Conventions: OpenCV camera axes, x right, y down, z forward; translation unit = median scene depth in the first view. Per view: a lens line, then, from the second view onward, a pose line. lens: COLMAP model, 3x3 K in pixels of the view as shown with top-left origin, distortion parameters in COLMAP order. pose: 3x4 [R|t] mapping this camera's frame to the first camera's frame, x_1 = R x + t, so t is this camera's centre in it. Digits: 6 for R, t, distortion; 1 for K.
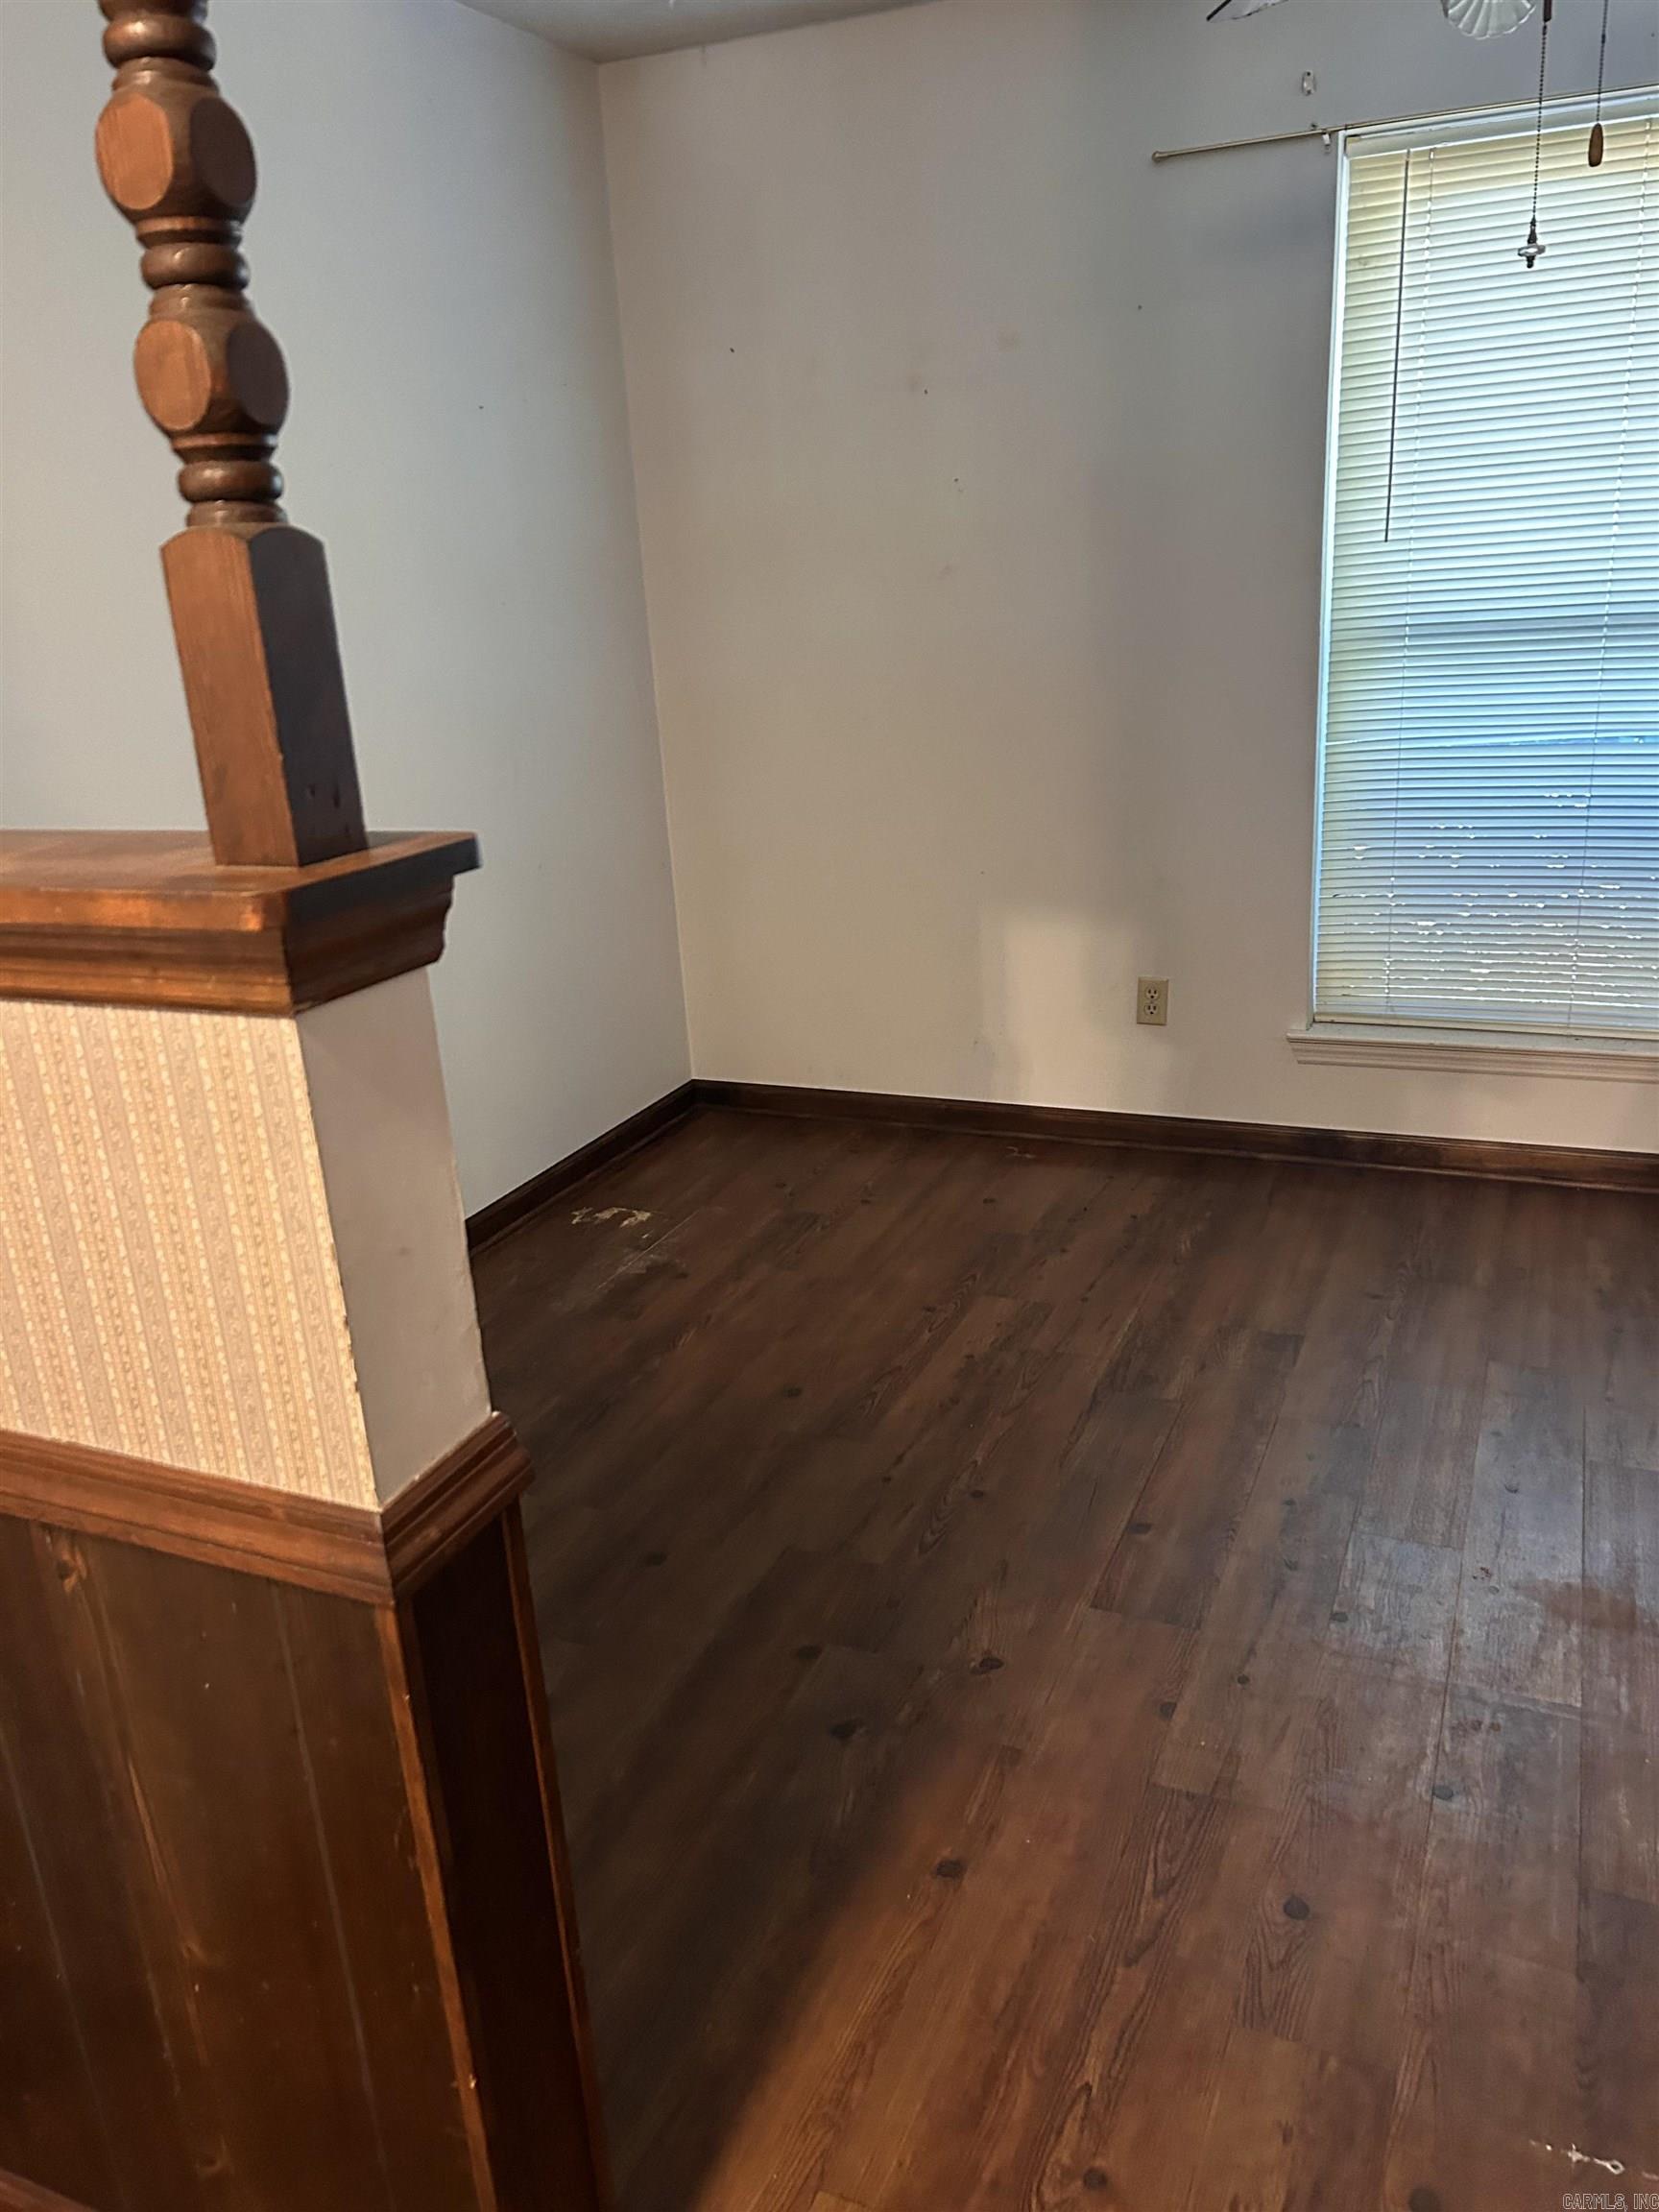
lens RADIAL K [[1629.9, 0, 819.2], [0, 1629.9, 1108.2], [0, 0, 1]] dist [0.021486, -0.038094]
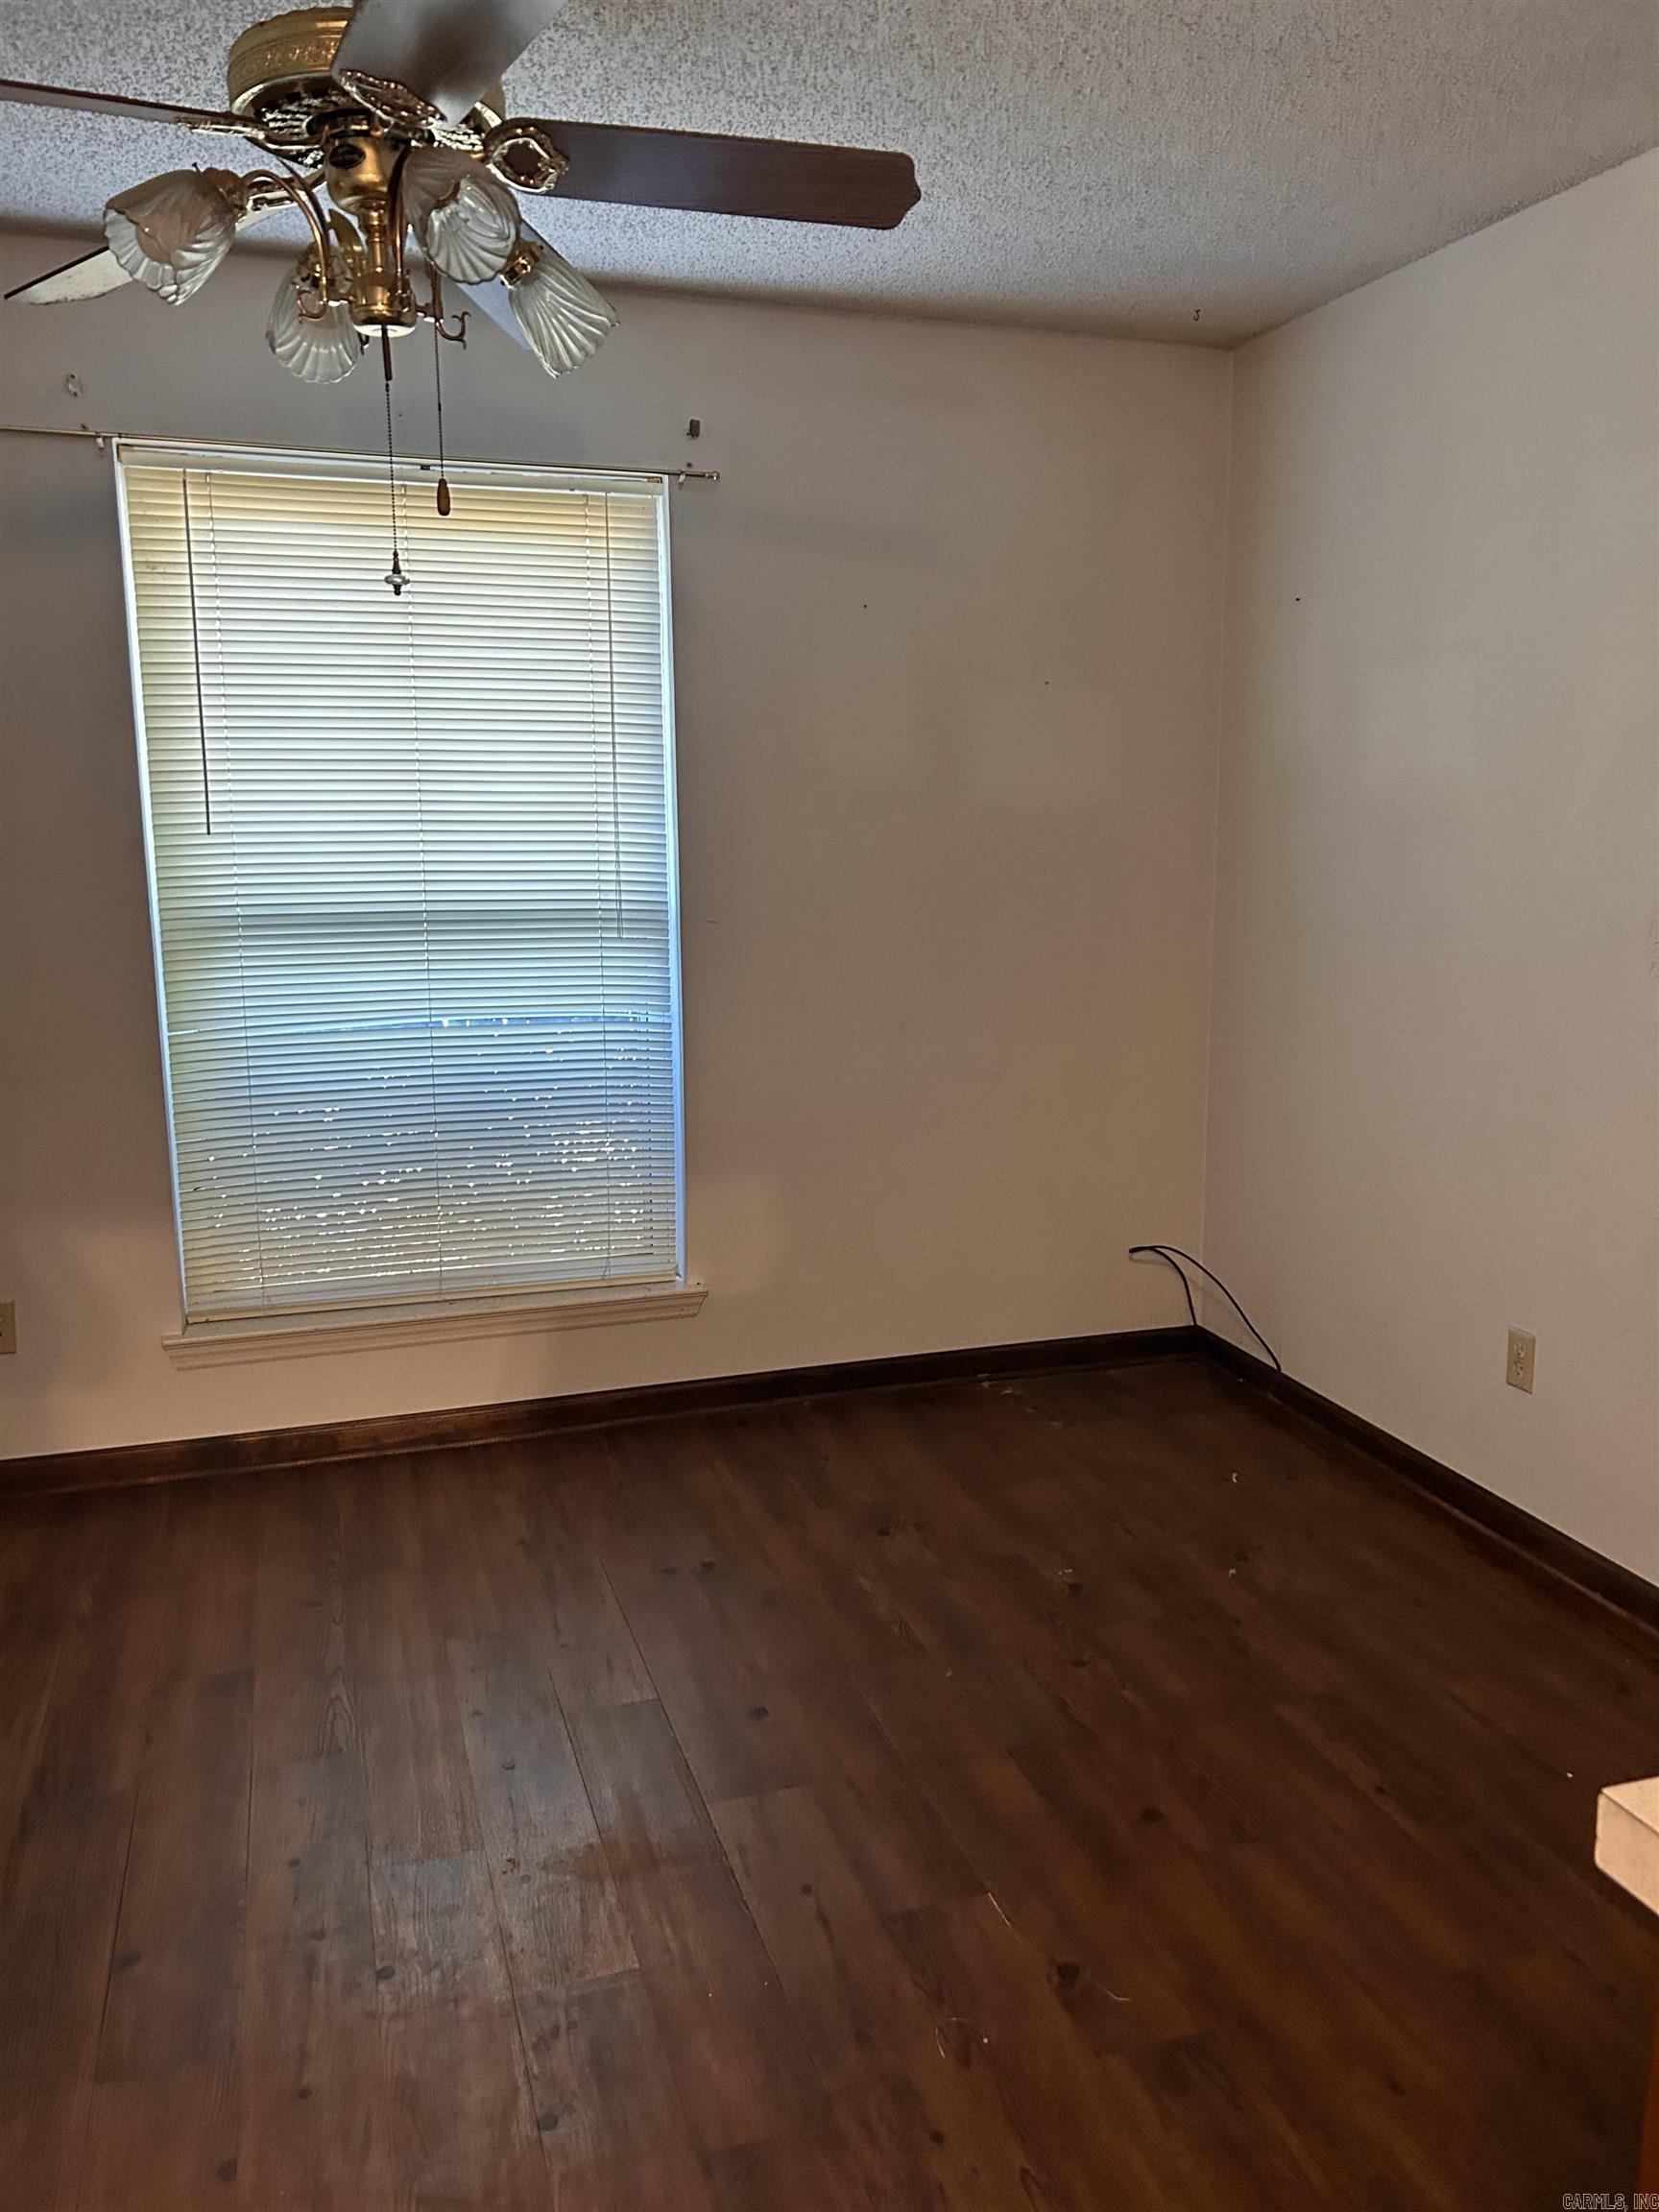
lens RADIAL K [[1629.9, 0, 819.2], [0, 1629.9, 1108.2], [0, 0, 1]] dist [0.021486, -0.038094]
pose [[0.736244, -0.057964, 0.674229, -0.075316], [0.172117, 0.979600, -0.103731, -0.019913], [-0.654462, 0.192418, 0.731201, 0.074269]]
